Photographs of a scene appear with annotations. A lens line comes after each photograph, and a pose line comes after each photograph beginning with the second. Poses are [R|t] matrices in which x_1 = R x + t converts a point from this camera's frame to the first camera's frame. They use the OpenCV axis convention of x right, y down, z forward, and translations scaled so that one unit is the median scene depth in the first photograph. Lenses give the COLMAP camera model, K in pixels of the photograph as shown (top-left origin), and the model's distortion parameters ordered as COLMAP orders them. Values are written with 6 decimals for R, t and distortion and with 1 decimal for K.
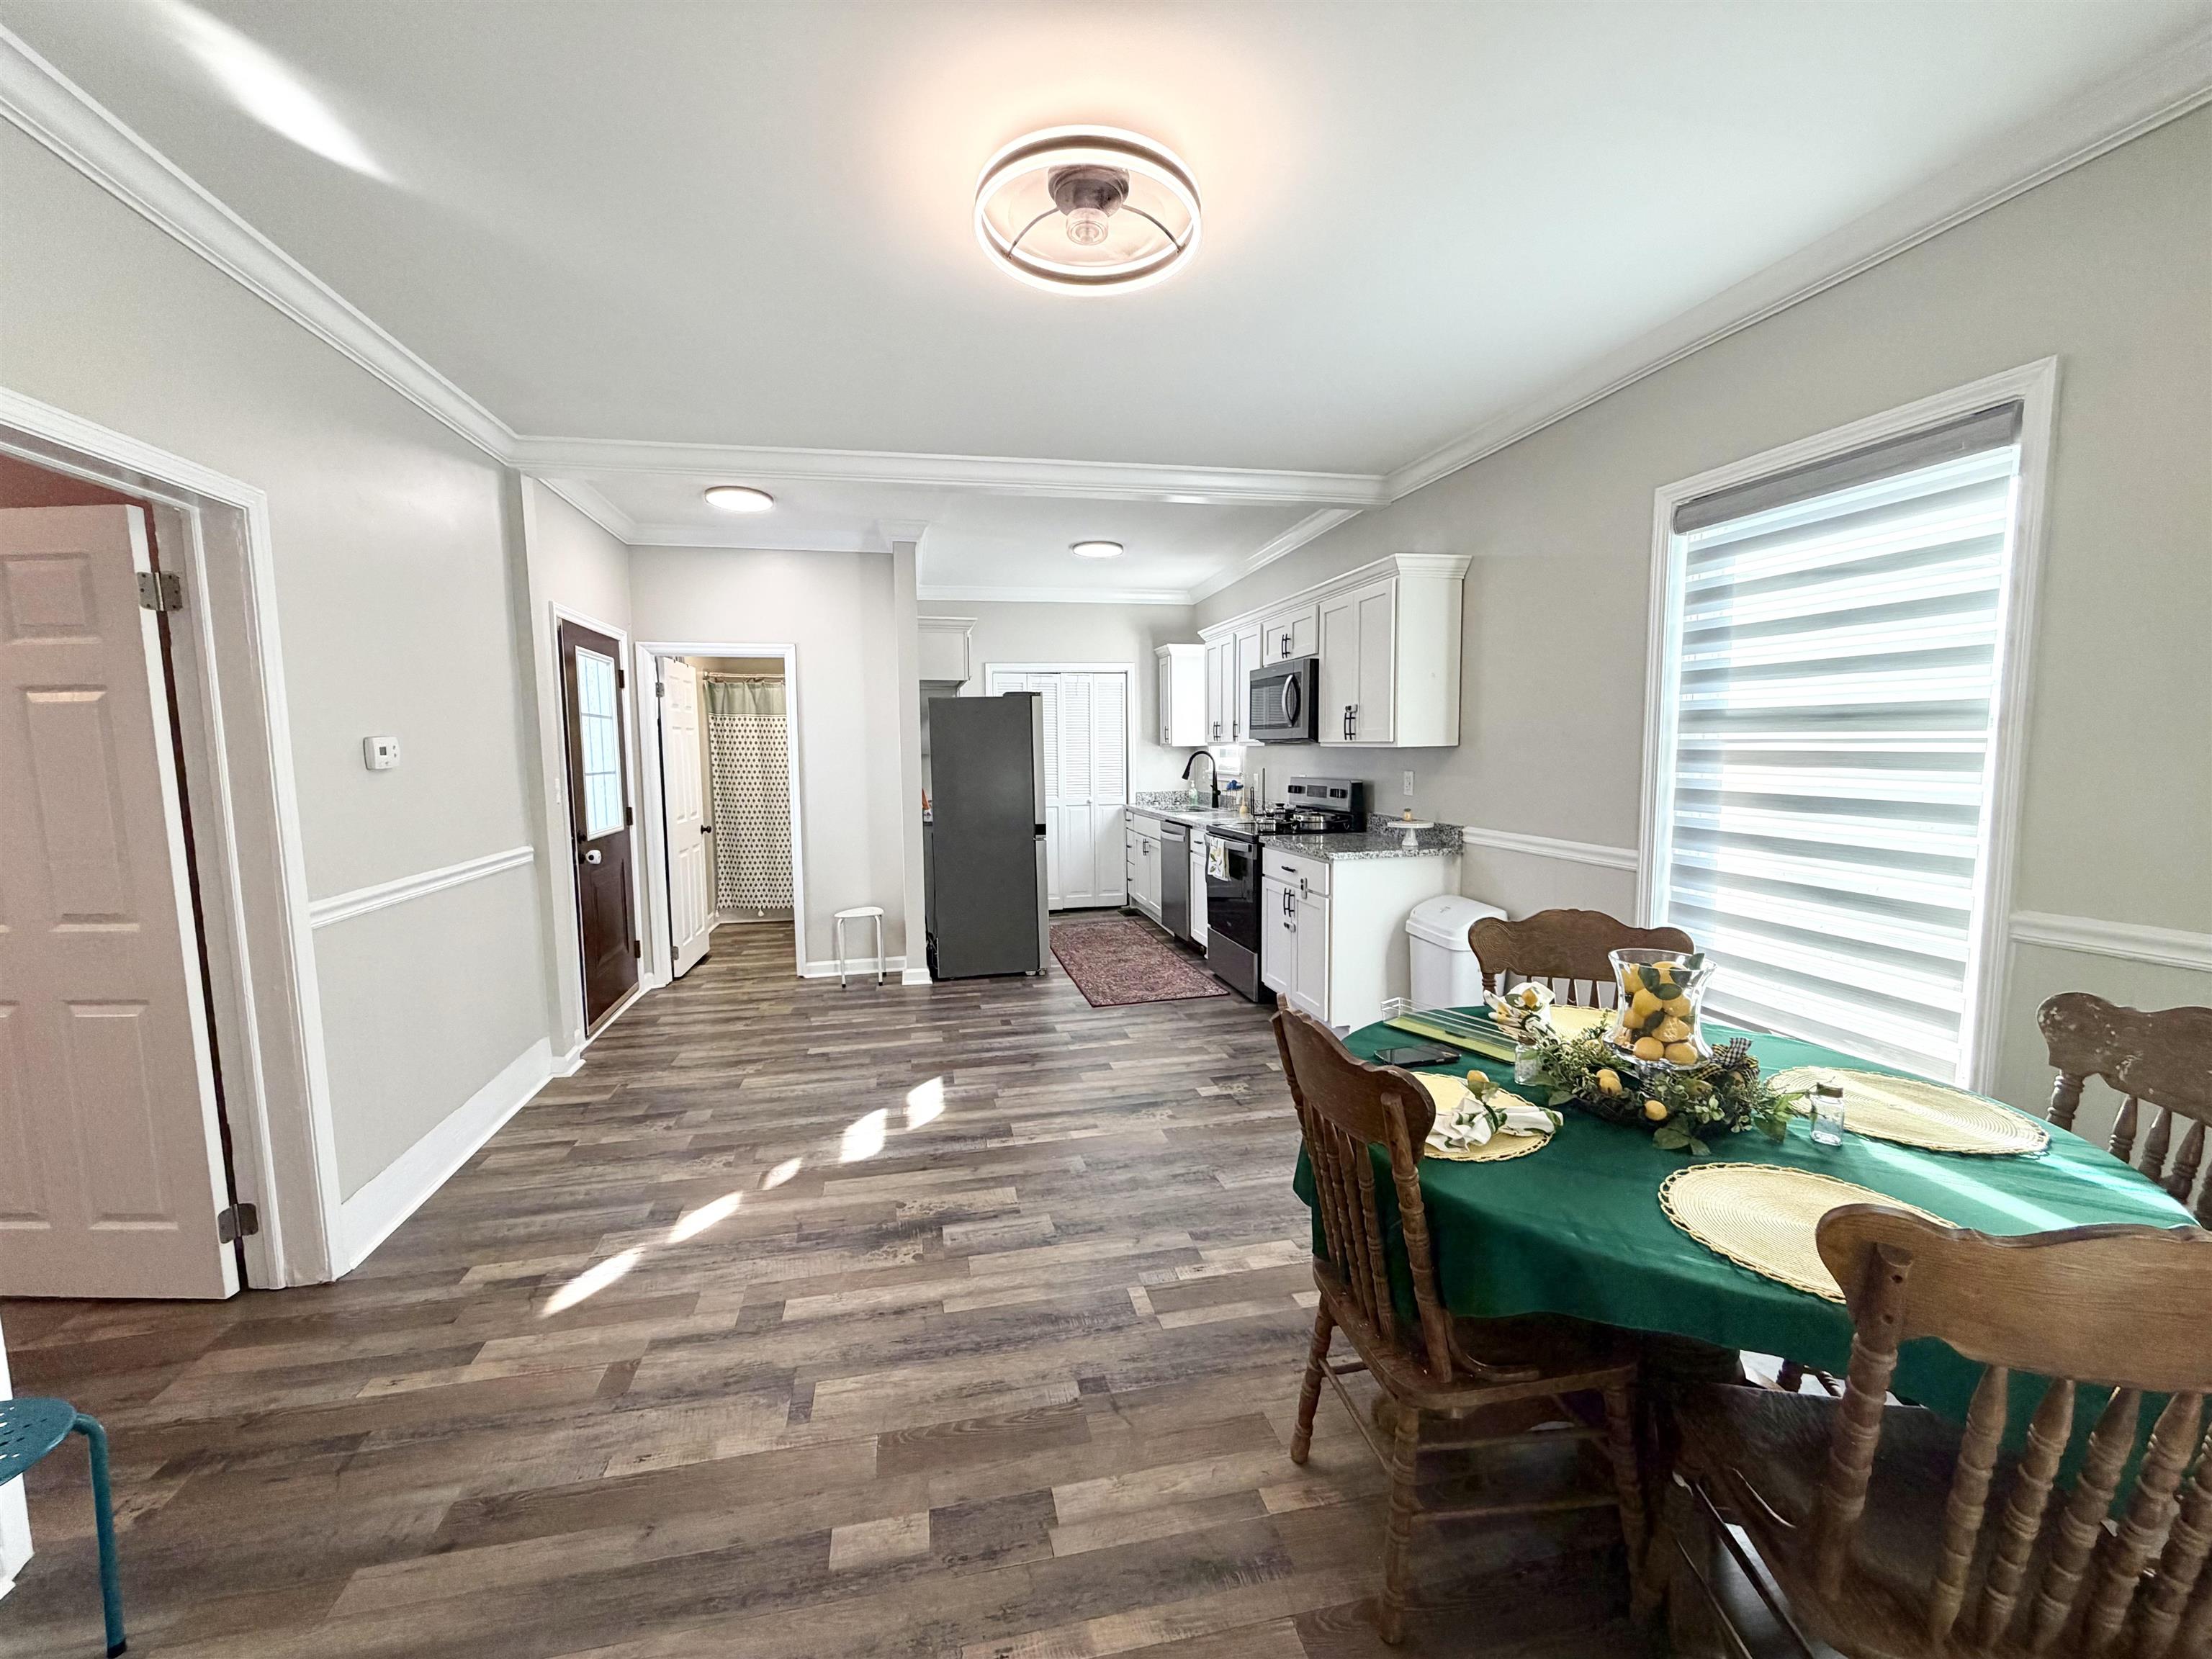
lens RADIAL K [[875.9, 0, 1106.0], [0, 875.9, 829.5], [0, 0, 1]] dist [0.000054, 0.000386]
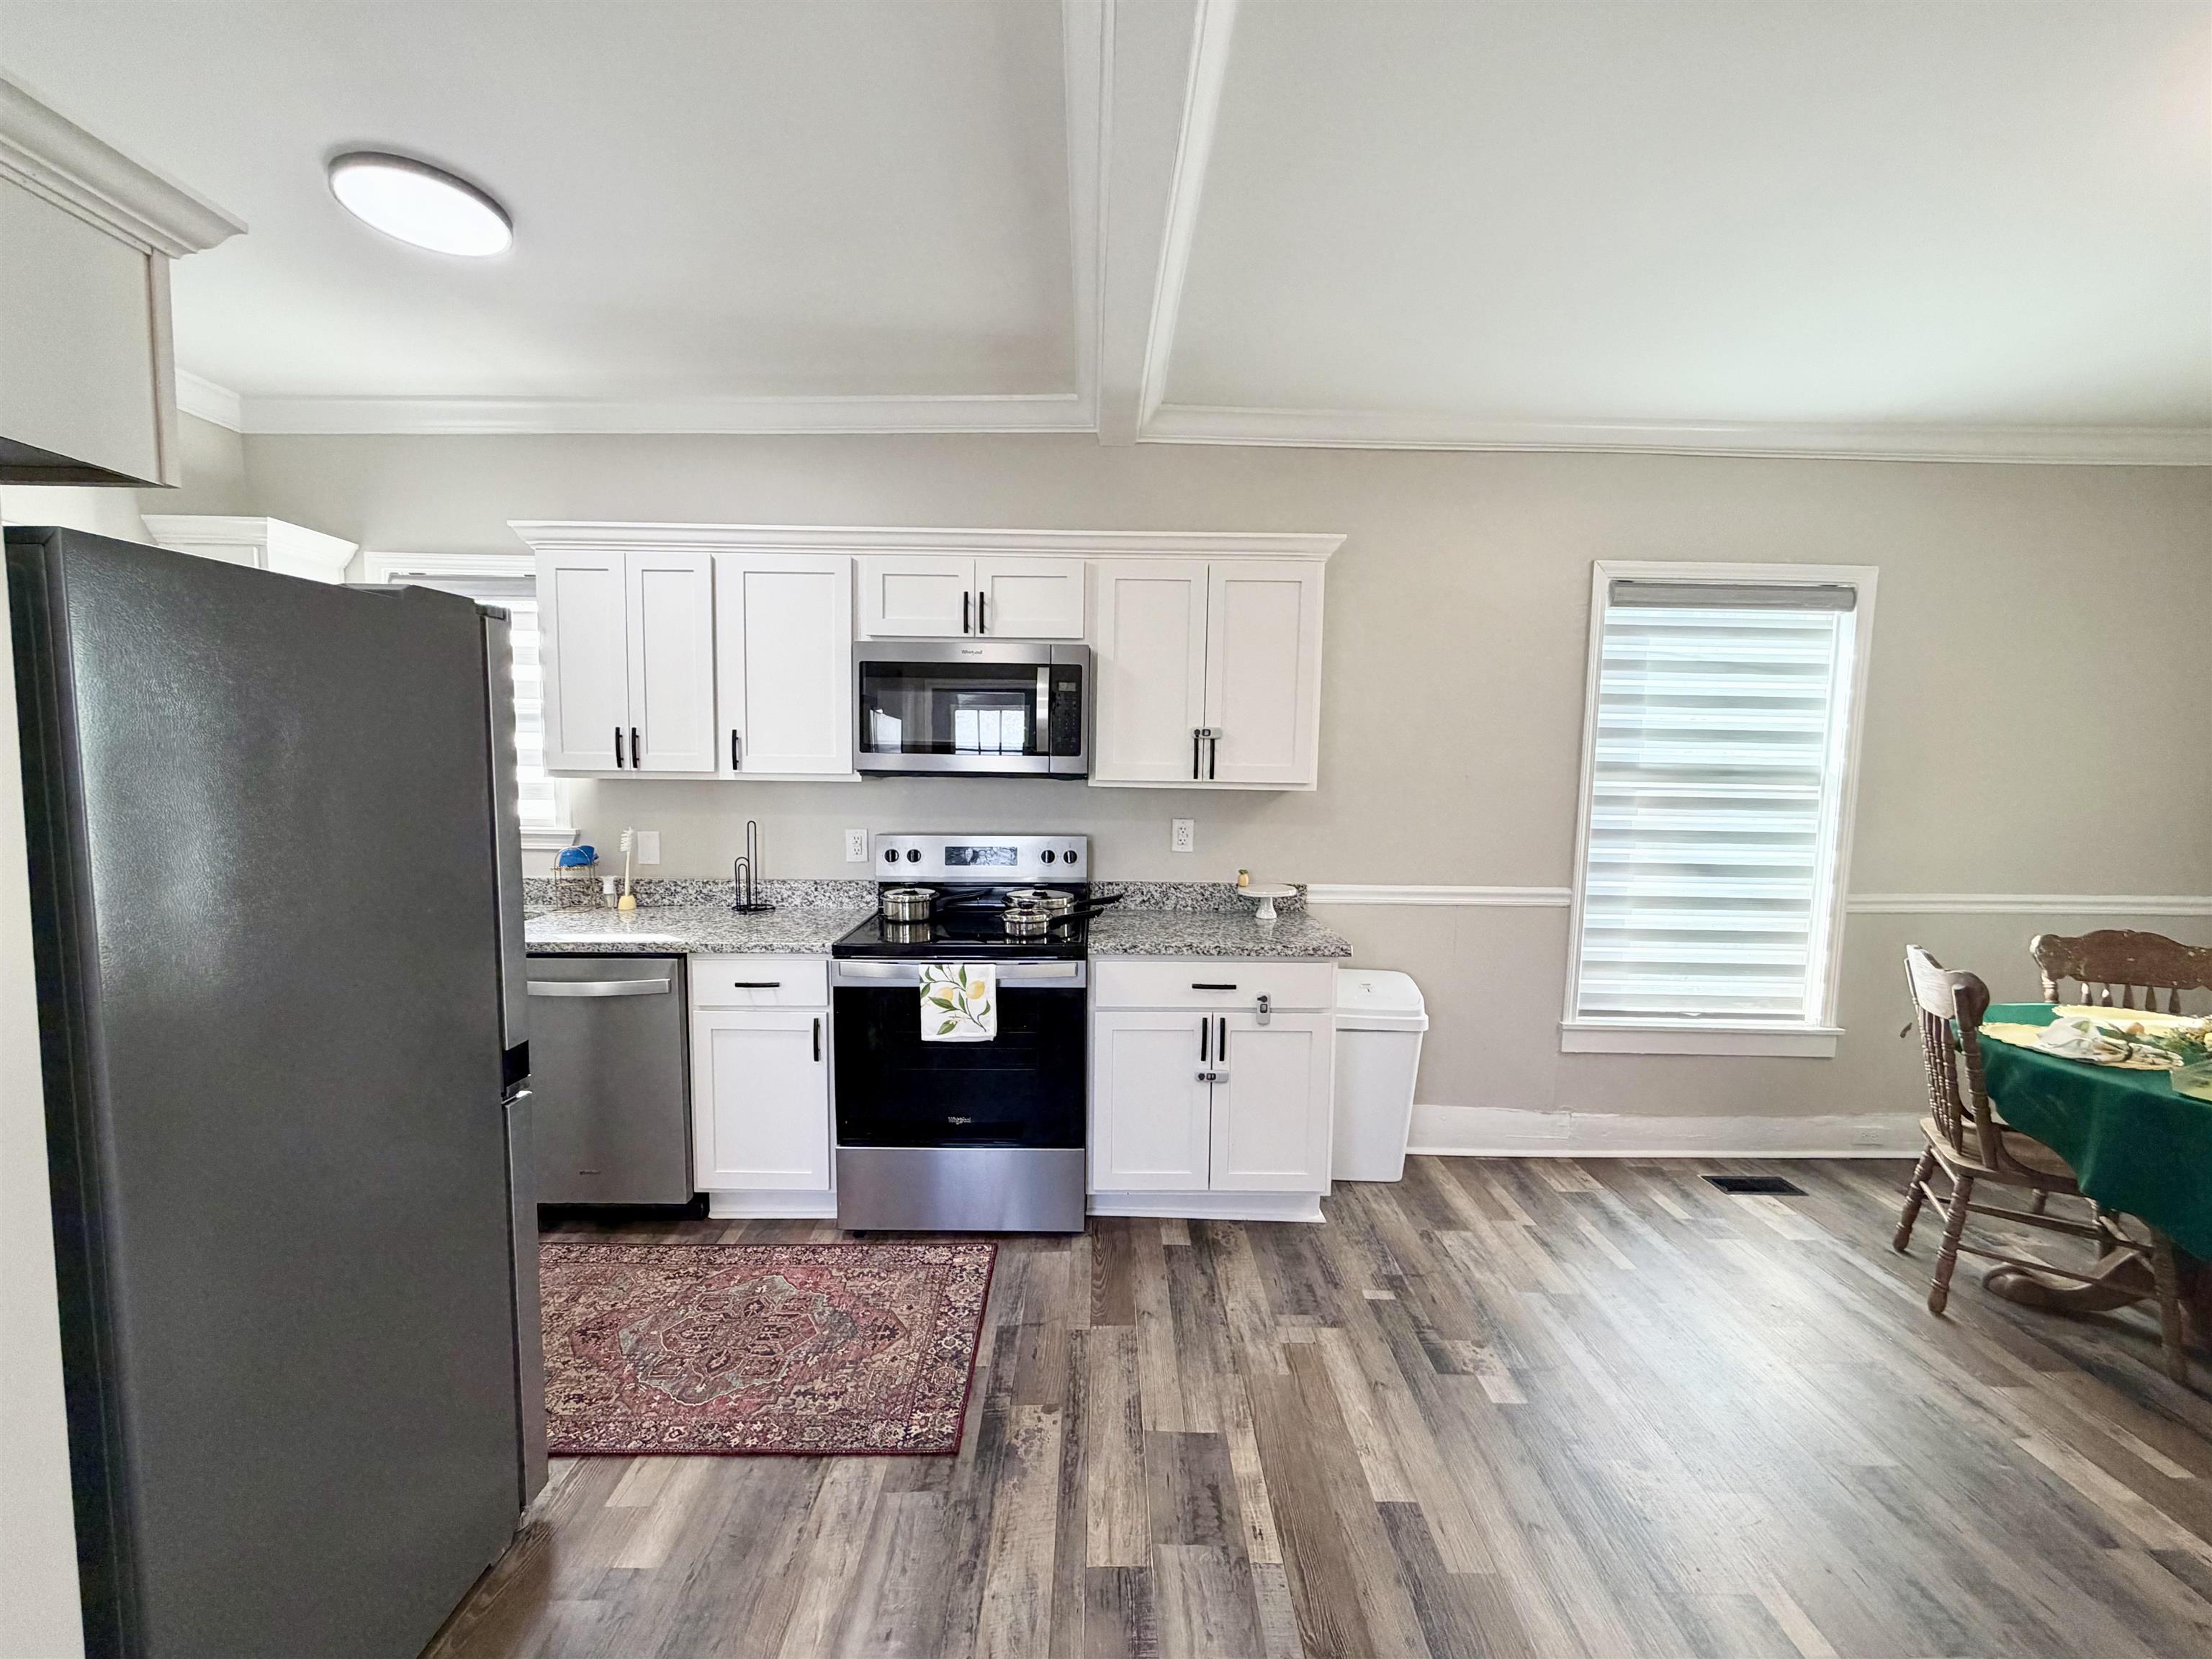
lens RADIAL K [[870.1, 0, 1106.0], [0, 870.1, 829.5], [0, 0, 1]] dist [-0.002080, 0.000047]
pose [[0.223588, -0.063793, 0.972594, -0.666812], [0.076181, 0.995947, 0.047812, -0.167320], [-0.971702, 0.063403, 0.227541, 1.528883]]
